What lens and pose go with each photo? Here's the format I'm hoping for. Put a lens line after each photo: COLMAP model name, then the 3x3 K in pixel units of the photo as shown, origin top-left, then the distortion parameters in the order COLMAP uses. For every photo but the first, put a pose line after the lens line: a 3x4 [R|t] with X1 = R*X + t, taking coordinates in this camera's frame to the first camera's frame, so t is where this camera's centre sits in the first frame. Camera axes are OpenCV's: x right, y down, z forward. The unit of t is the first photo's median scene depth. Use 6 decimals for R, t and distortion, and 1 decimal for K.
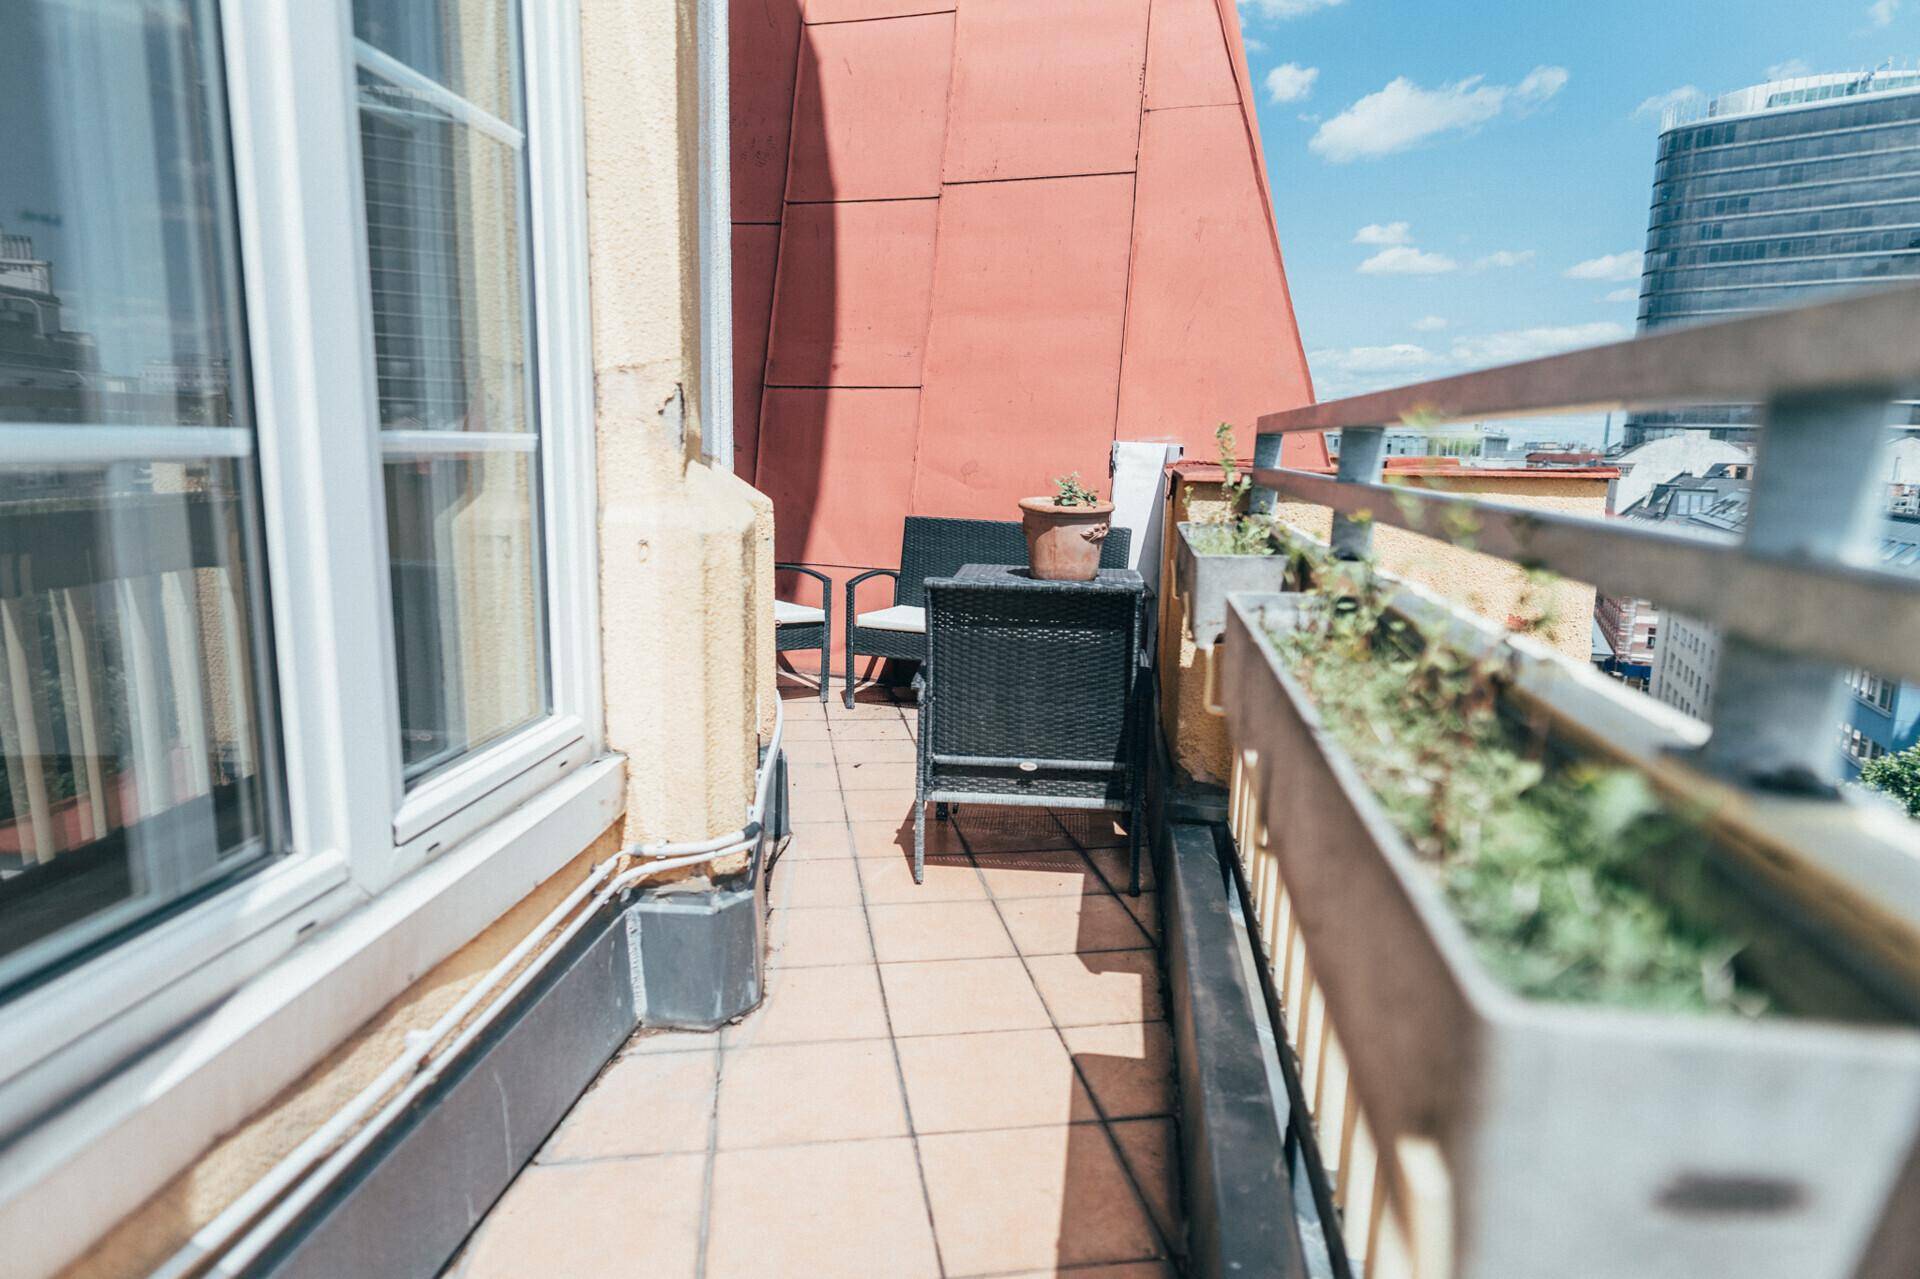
lens RADIAL K [[1121.9, 0, 966.7], [0, 1121.9, 638.0], [0, 0, 1]] dist [0.001080, 0.002316]
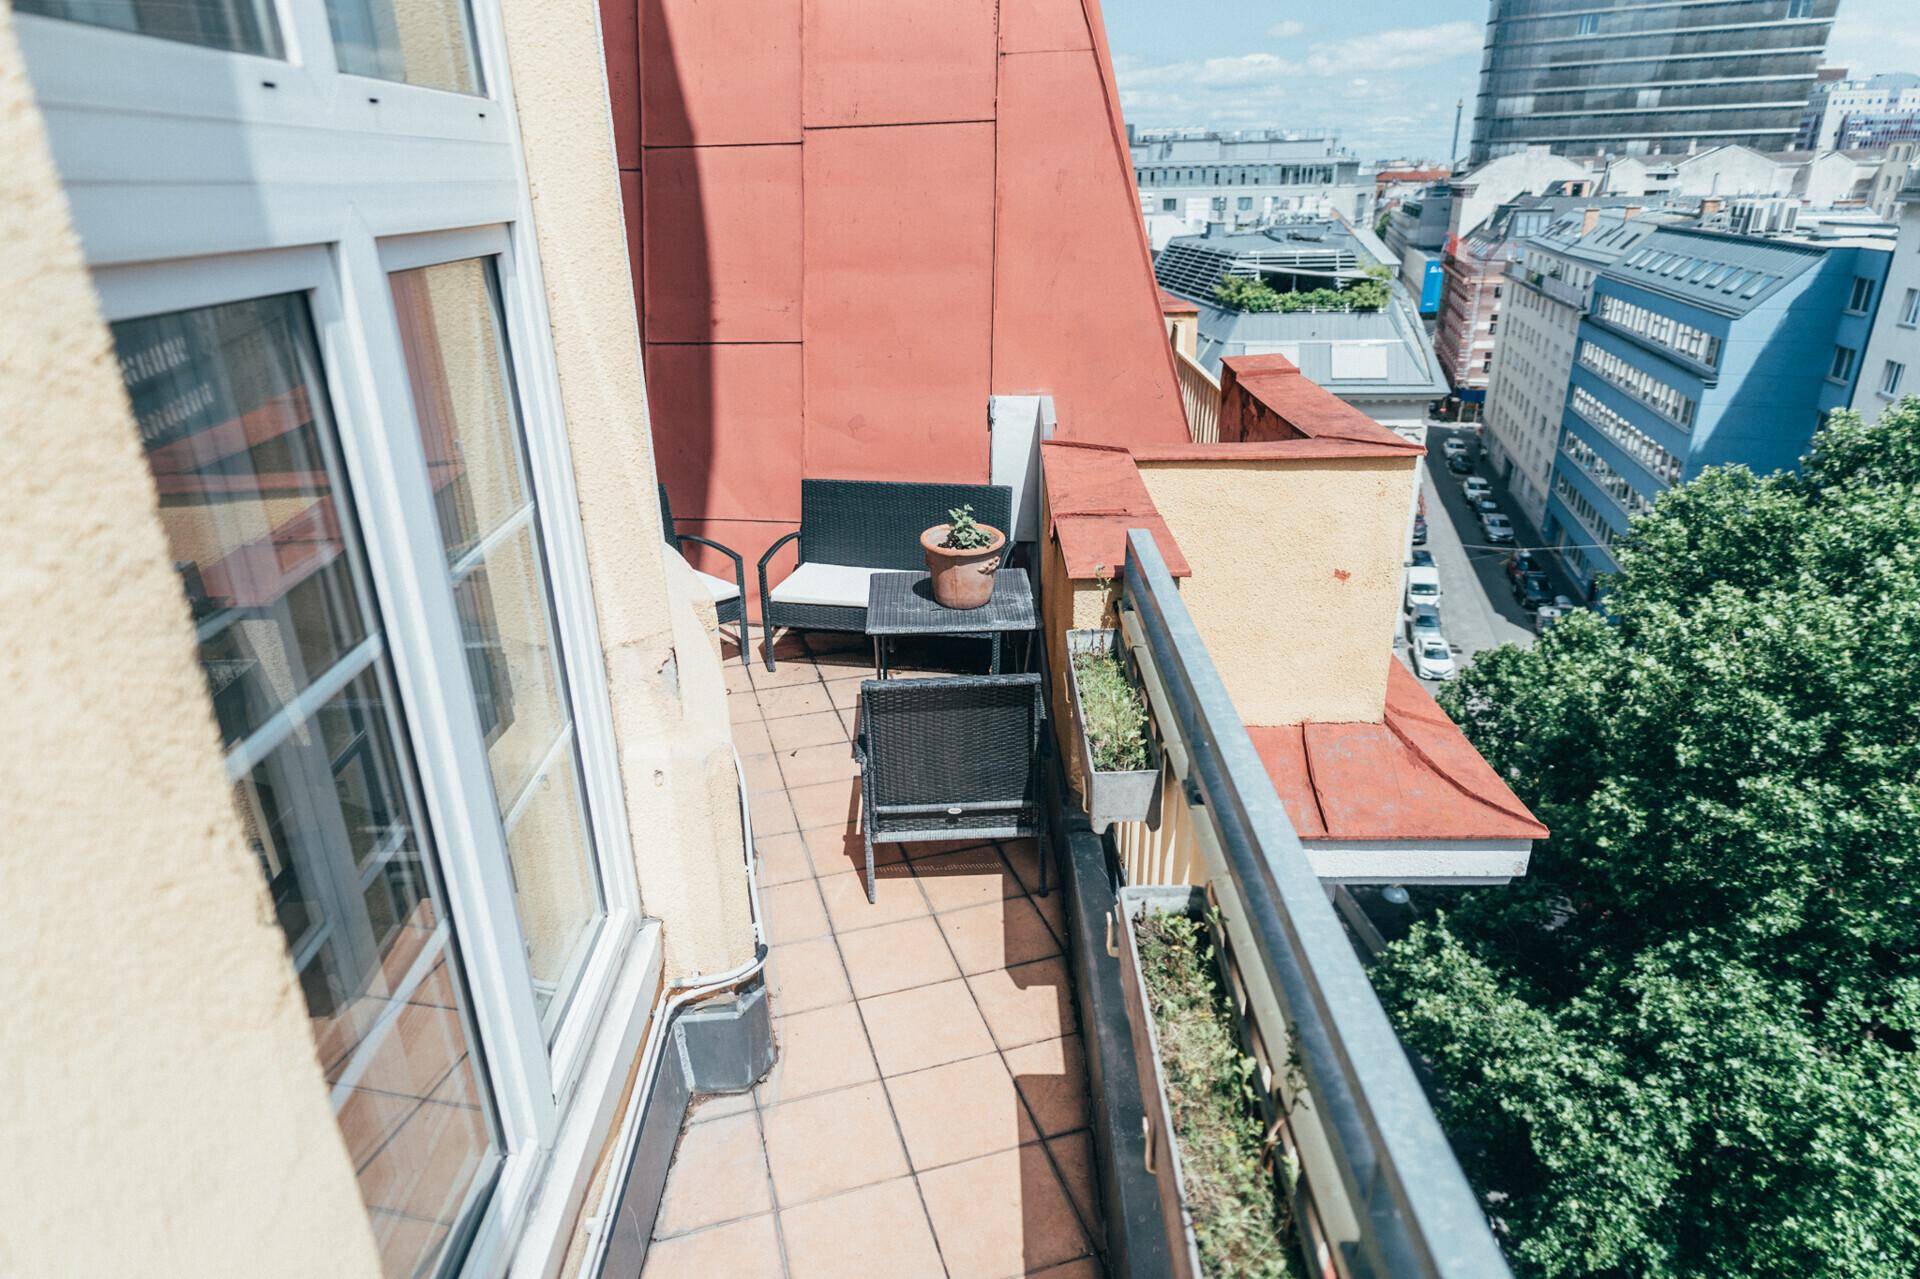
lens RADIAL K [[1121.9, 0, 966.7], [0, 1121.9, 638.0], [0, 0, 1]] dist [0.001080, 0.002316]
pose [[0.990491, -0.088211, 0.105580, -0.043132], [0.063076, 0.973157, 0.221328, -0.323491], [-0.122269, -0.212564, 0.969467, -0.152590]]
